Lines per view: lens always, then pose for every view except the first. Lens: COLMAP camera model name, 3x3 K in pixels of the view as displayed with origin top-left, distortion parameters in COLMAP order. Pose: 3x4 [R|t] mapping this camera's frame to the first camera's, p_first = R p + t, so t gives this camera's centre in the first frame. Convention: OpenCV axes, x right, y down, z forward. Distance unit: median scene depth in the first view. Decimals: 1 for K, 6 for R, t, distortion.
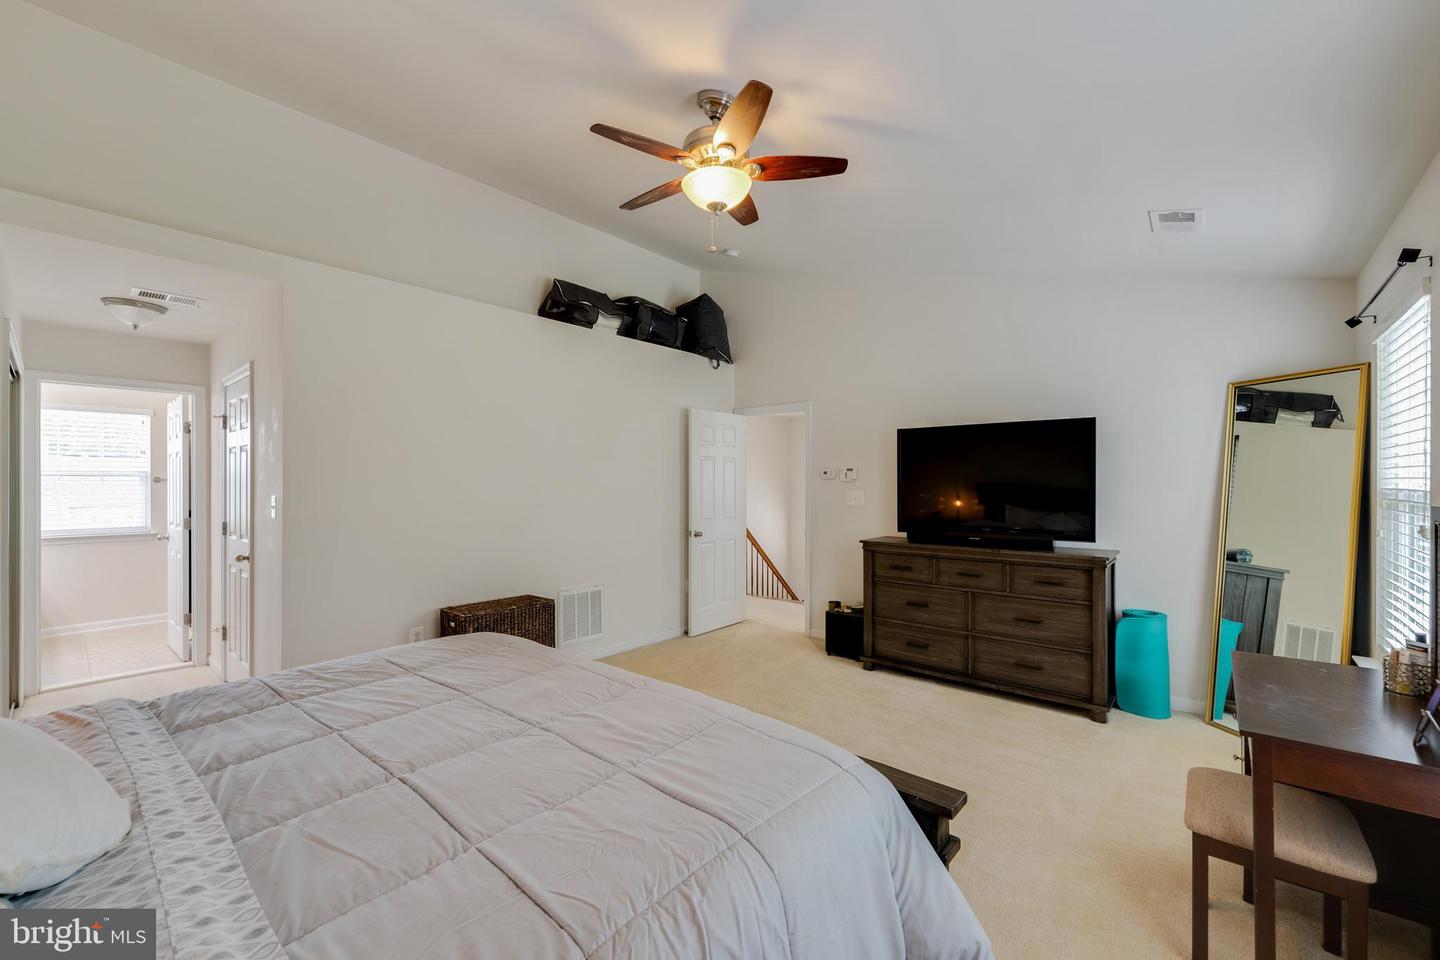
lens RADIAL K [[584.1, 0, 723.0], [0, 584.1, 478.2], [0, 0, 1]] dist [-0.000534, -0.000304]
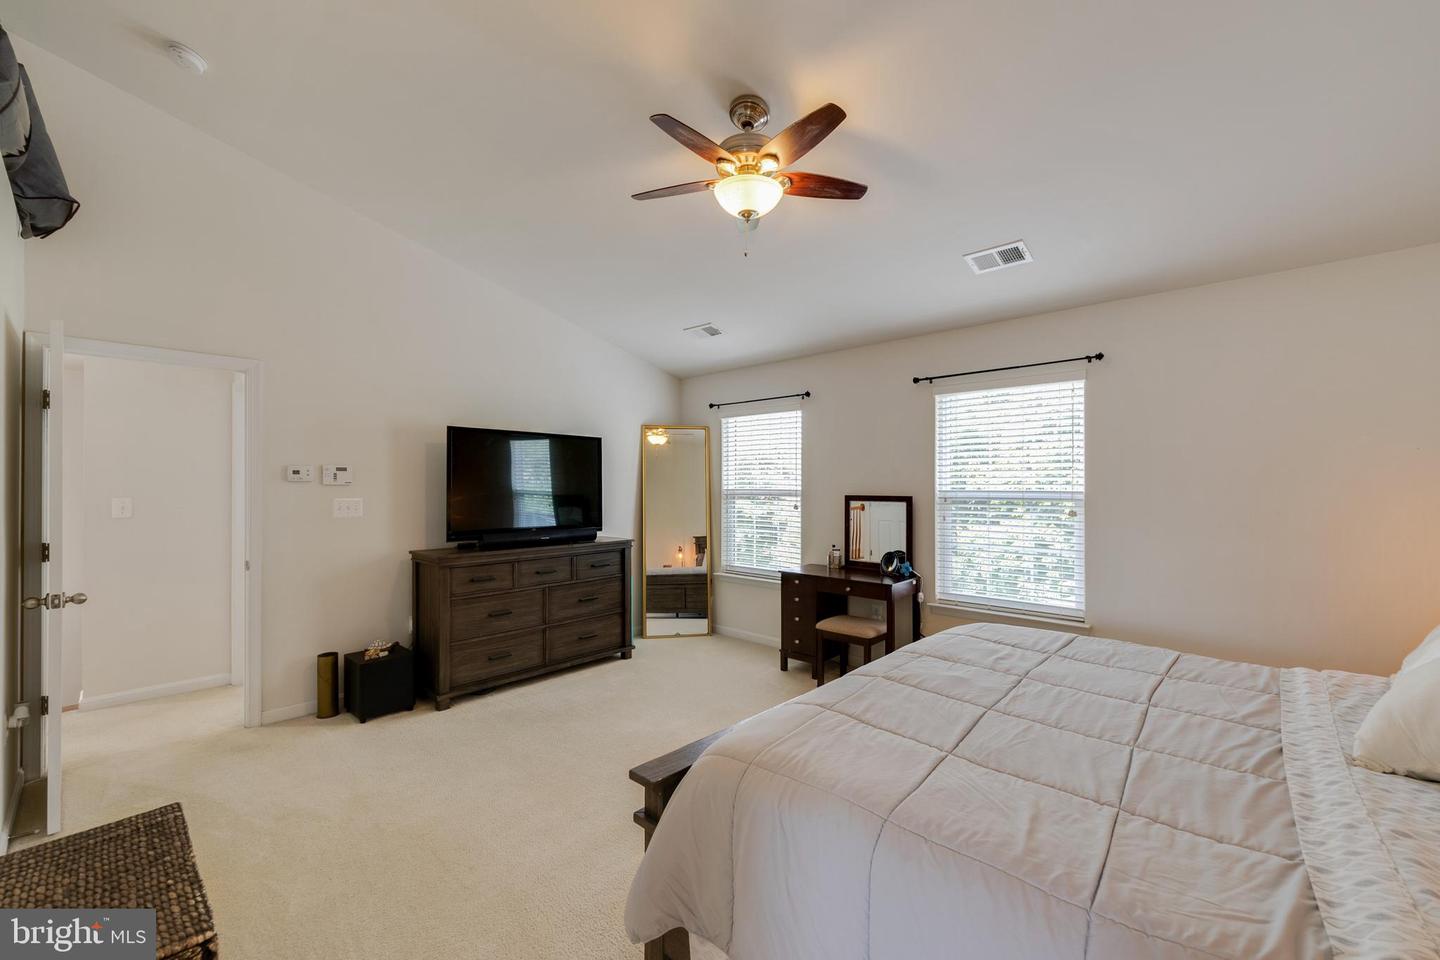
lens RADIAL K [[584.1, 0, 732.5], [0, 584.1, 482.4], [0, 0, 1]] dist [-0.000534, -0.000304]
pose [[0.031286, 0.007221, 0.999484, -0.614444], [-0.004874, 0.999963, -0.007072, 0.005966], [-0.999499, -0.004650, 0.031320, 0.592690]]
